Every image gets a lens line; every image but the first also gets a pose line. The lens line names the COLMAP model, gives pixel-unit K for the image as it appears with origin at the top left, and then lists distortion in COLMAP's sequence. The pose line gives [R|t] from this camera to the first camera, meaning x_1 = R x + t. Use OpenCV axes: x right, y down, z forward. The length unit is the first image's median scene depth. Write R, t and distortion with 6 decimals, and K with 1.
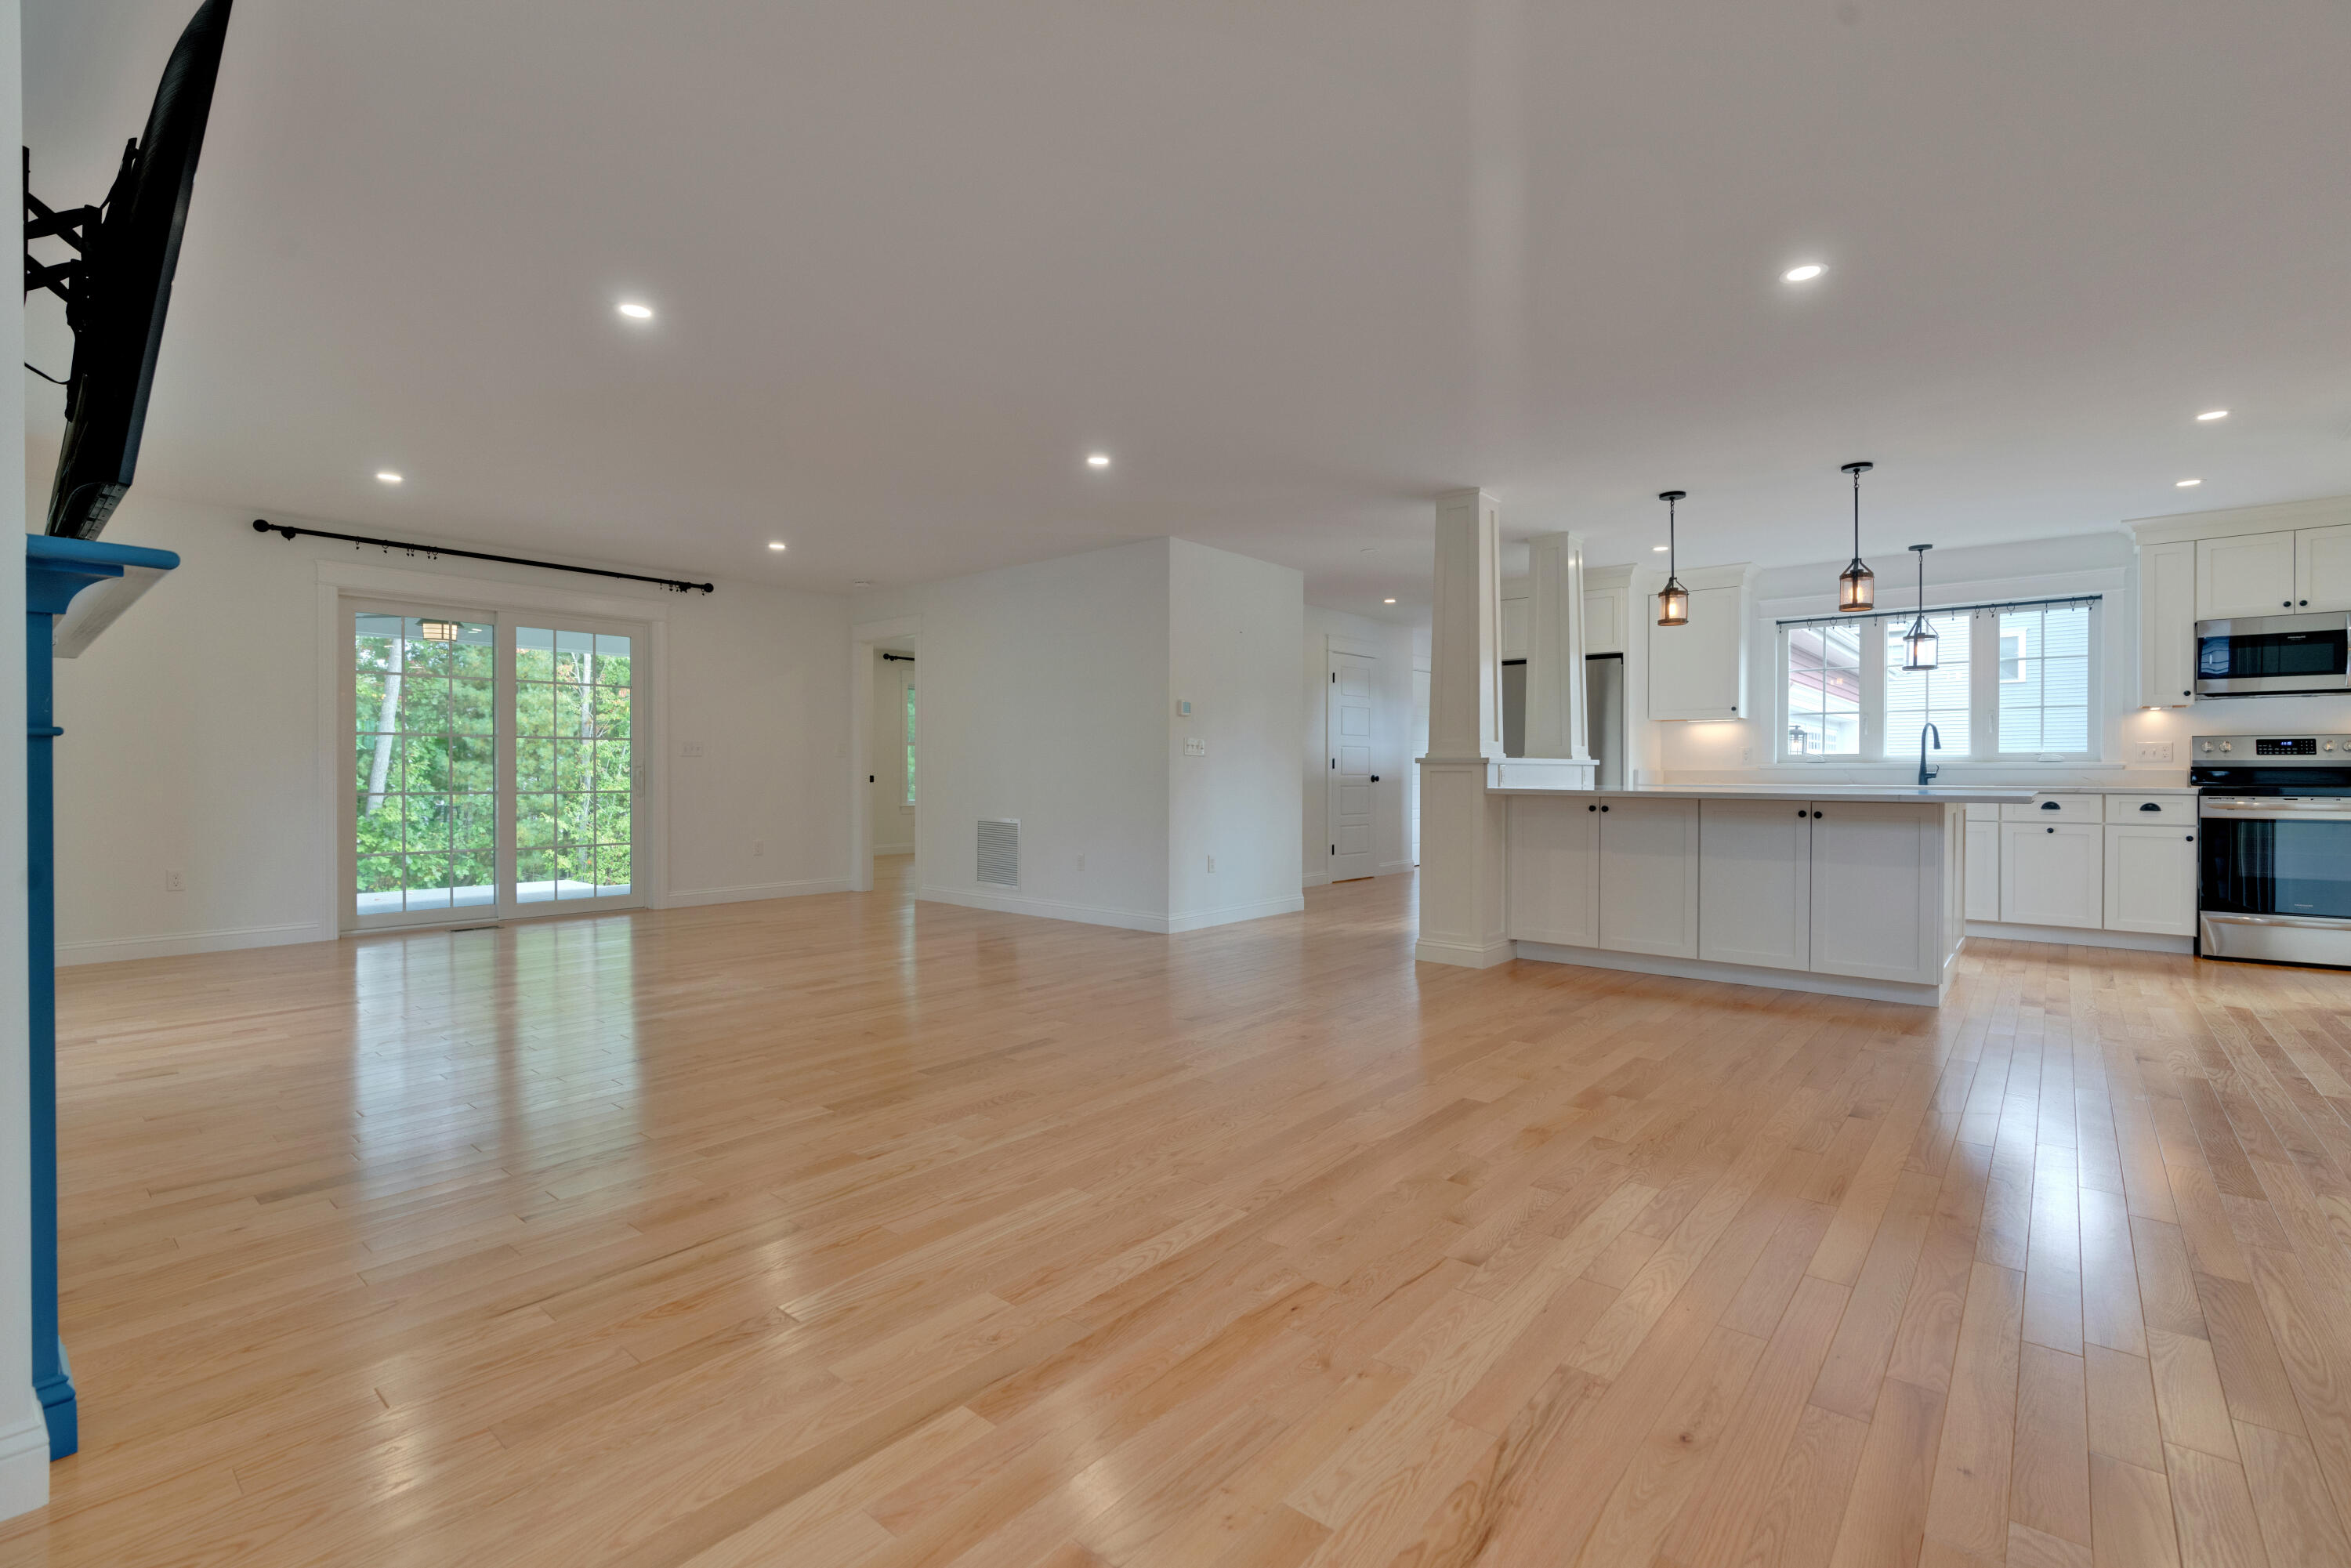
lens RADIAL K [[1049.1, 0, 1186.4], [0, 1049.1, 775.0], [0, 0, 1]] dist [-0.013008, 0.003757]
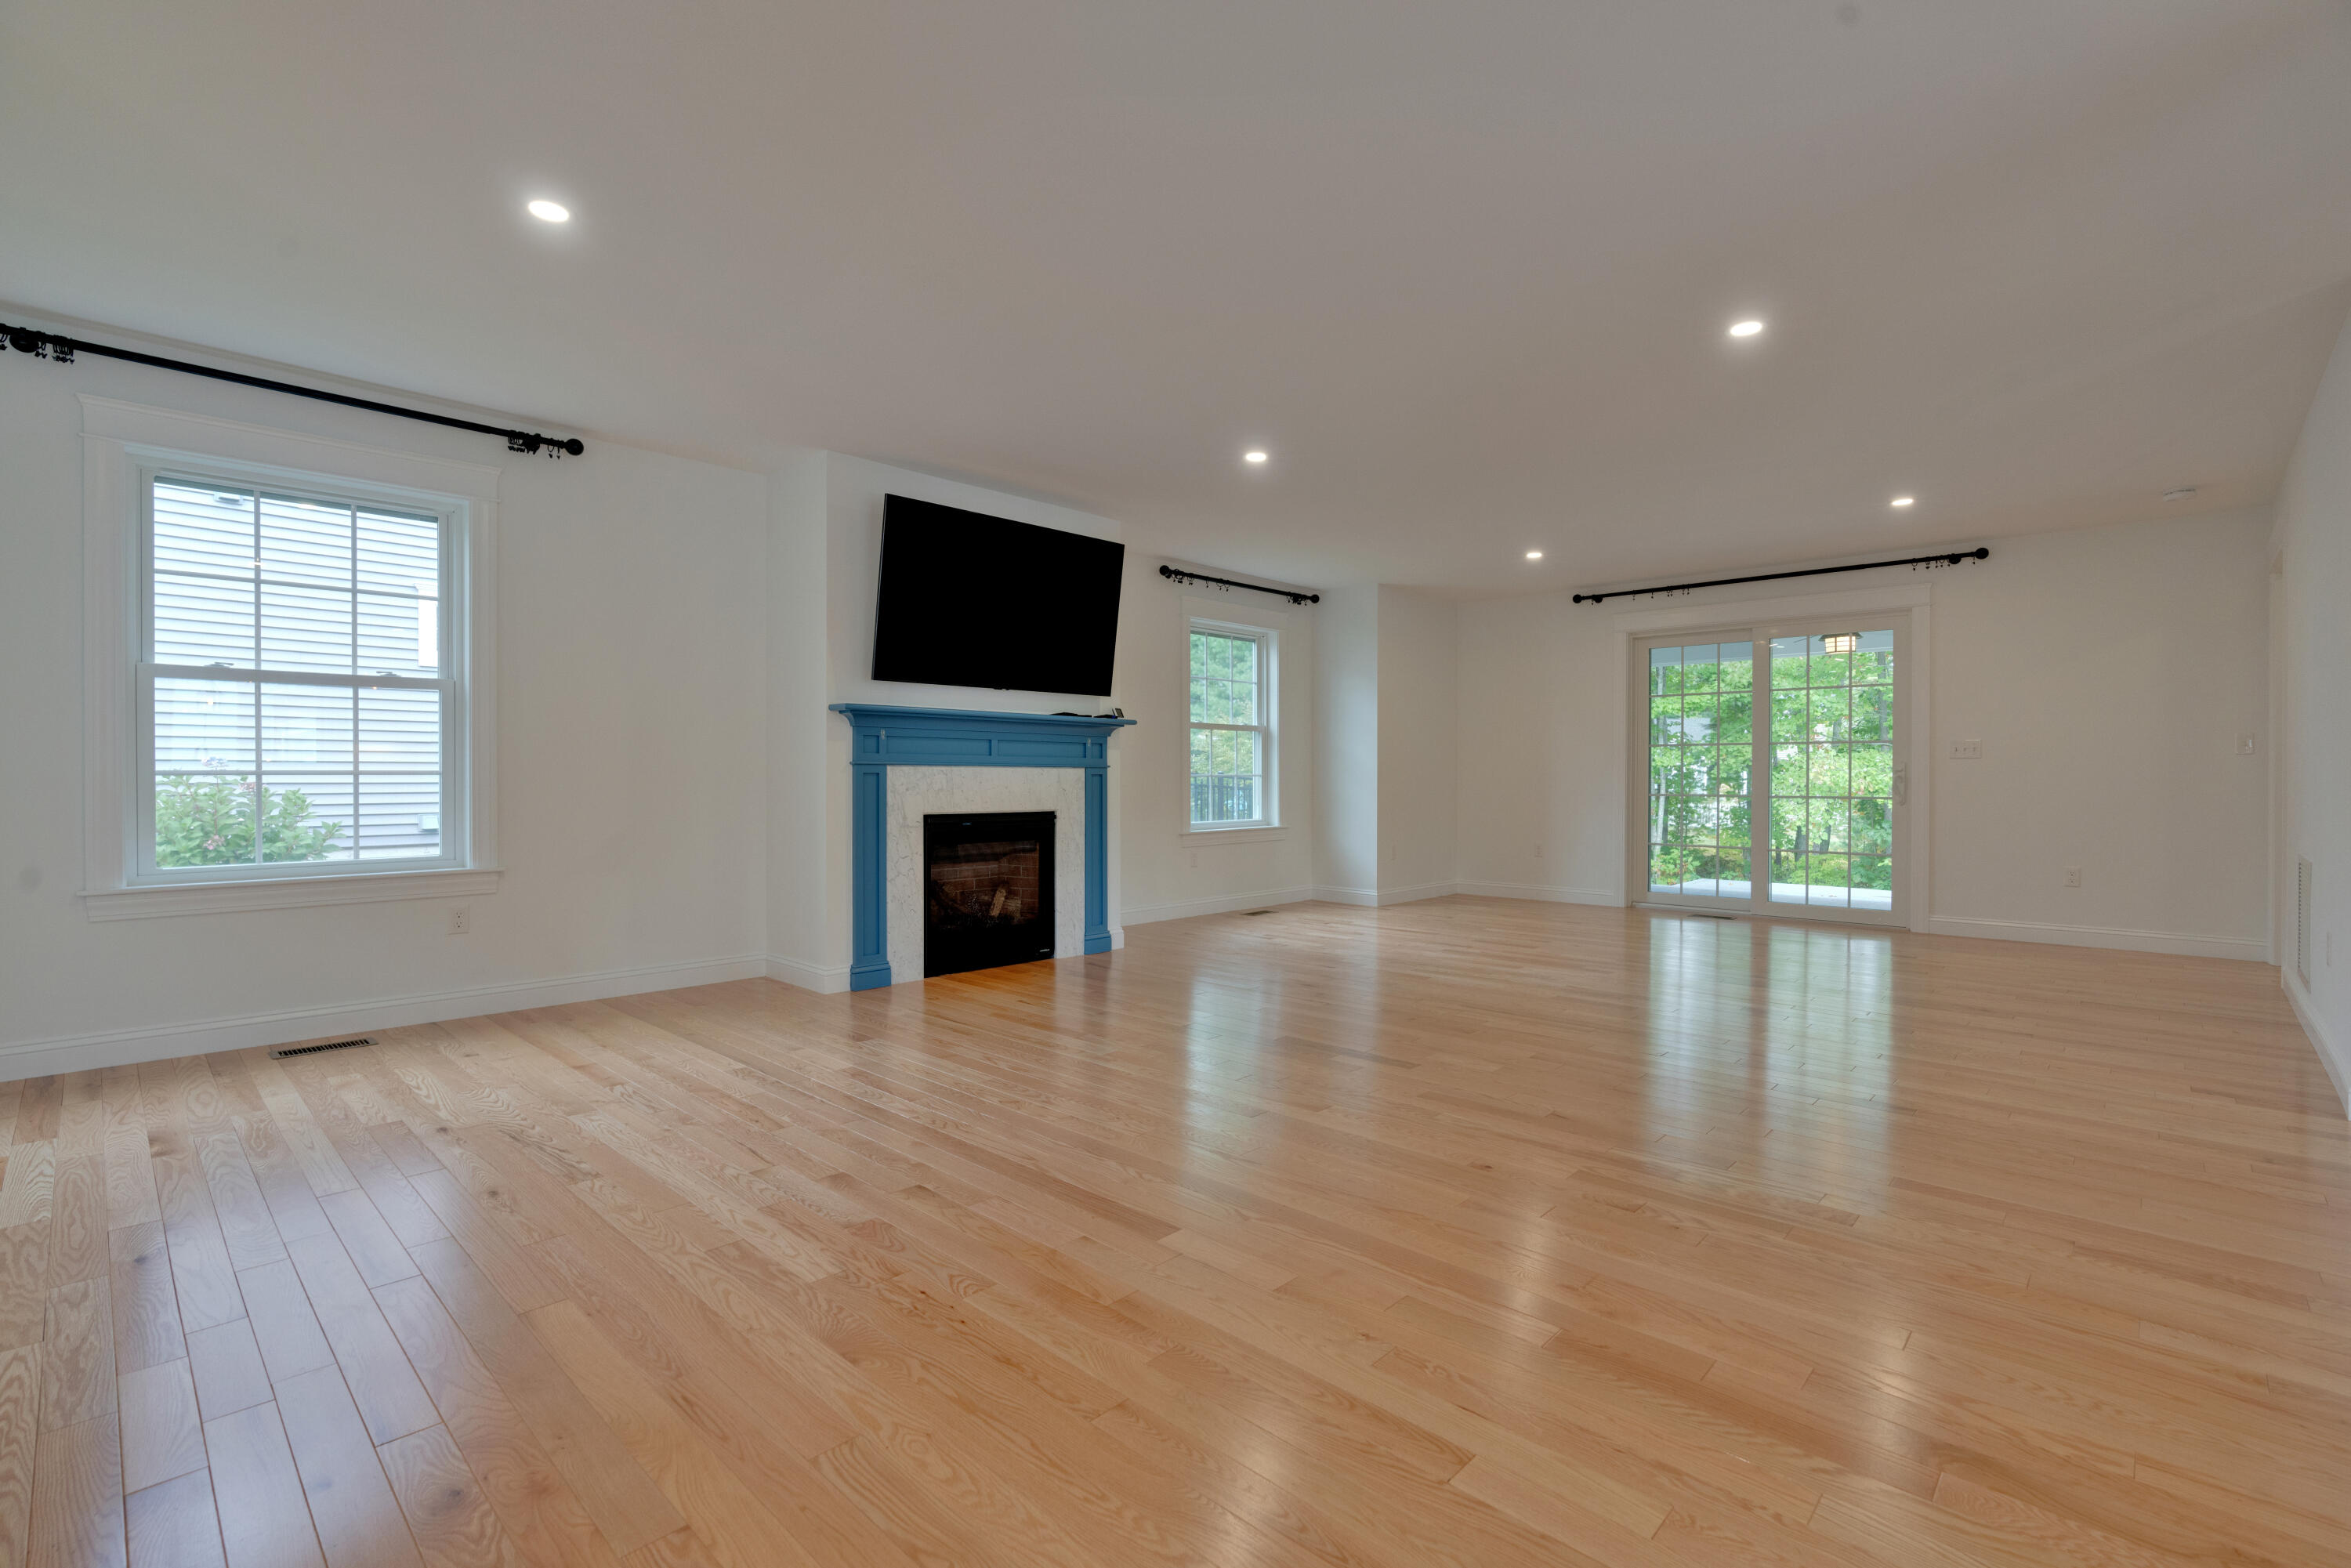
lens RADIAL K [[1049.1, 0, 1187.5], [0, 1049.1, 777.9], [0, 0, 1]] dist [-0.013008, 0.003757]
pose [[-0.054820, -0.000630, -0.998496, 0.511541], [-0.004395, 0.999990, -0.000390, 0.000901], [0.998487, 0.004367, -0.054823, 0.546551]]
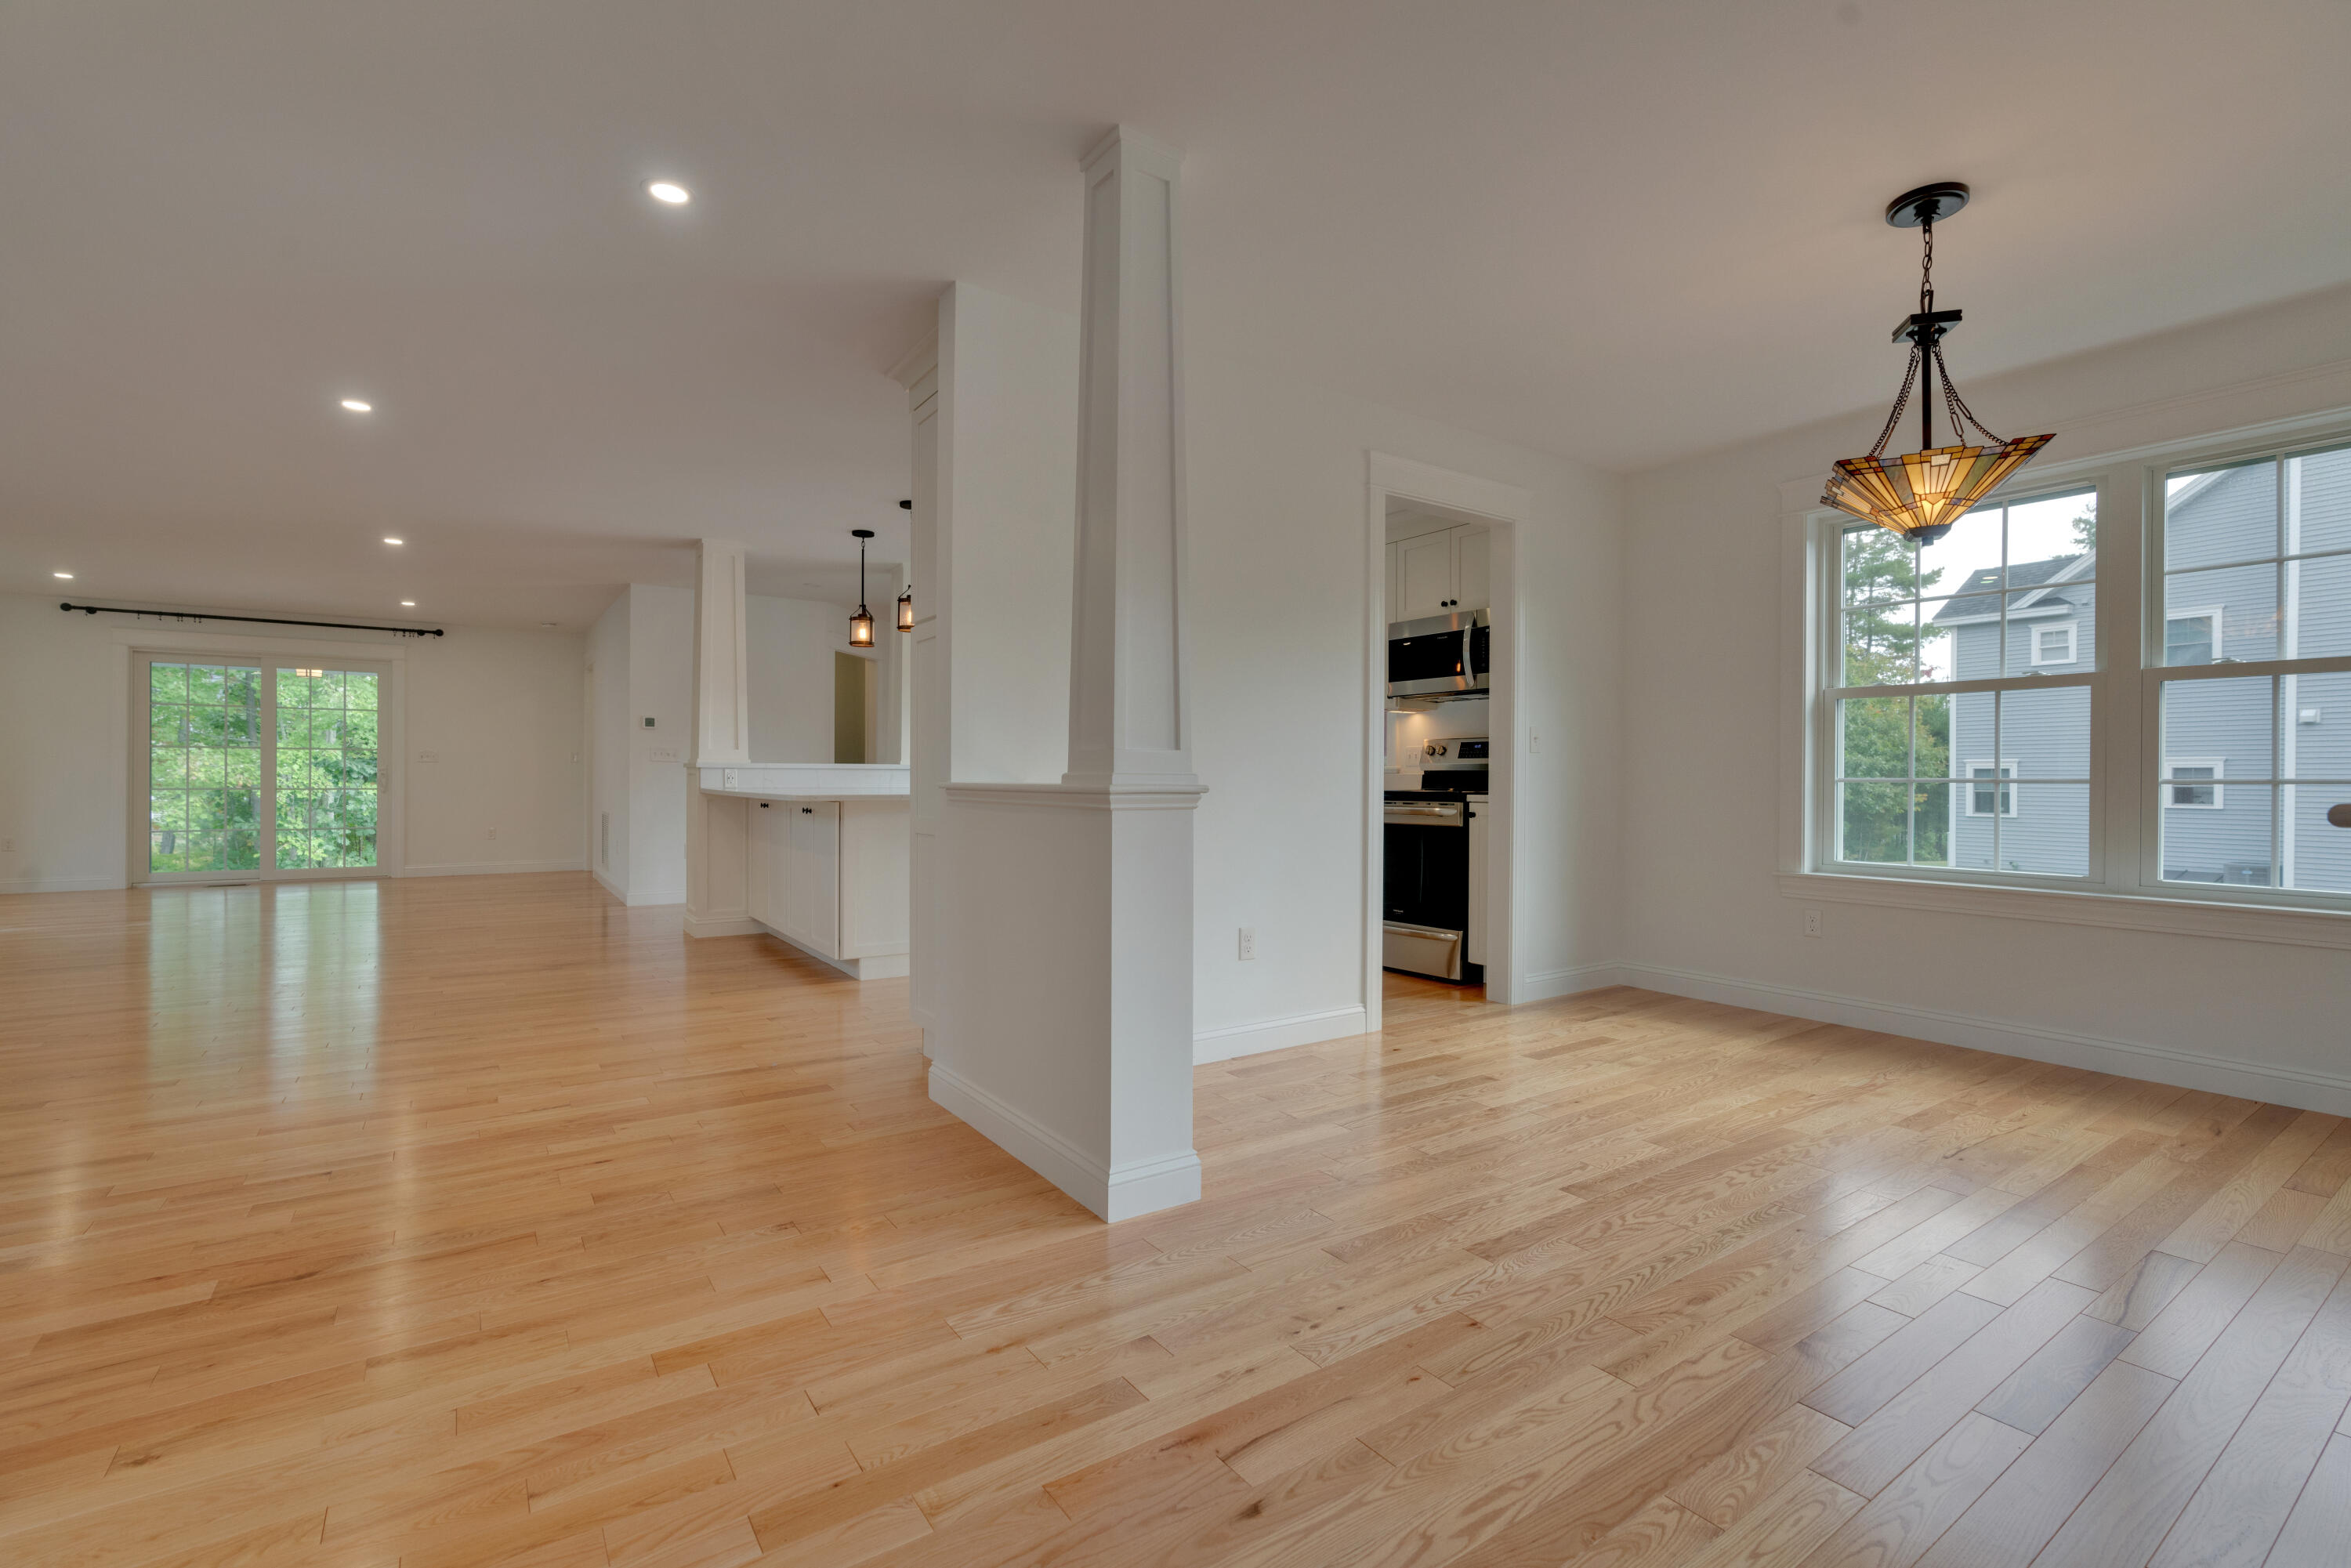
lens RADIAL K [[1049.1, 0, 1191.4], [0, 1049.1, 783.7], [0, 0, 1]] dist [-0.013008, 0.003757]
pose [[0.966152, 0.004241, -0.257937, 1.009348], [-0.003820, 0.999990, 0.002132, 0.002571], [0.257943, -0.001075, 0.966159, -0.012564]]
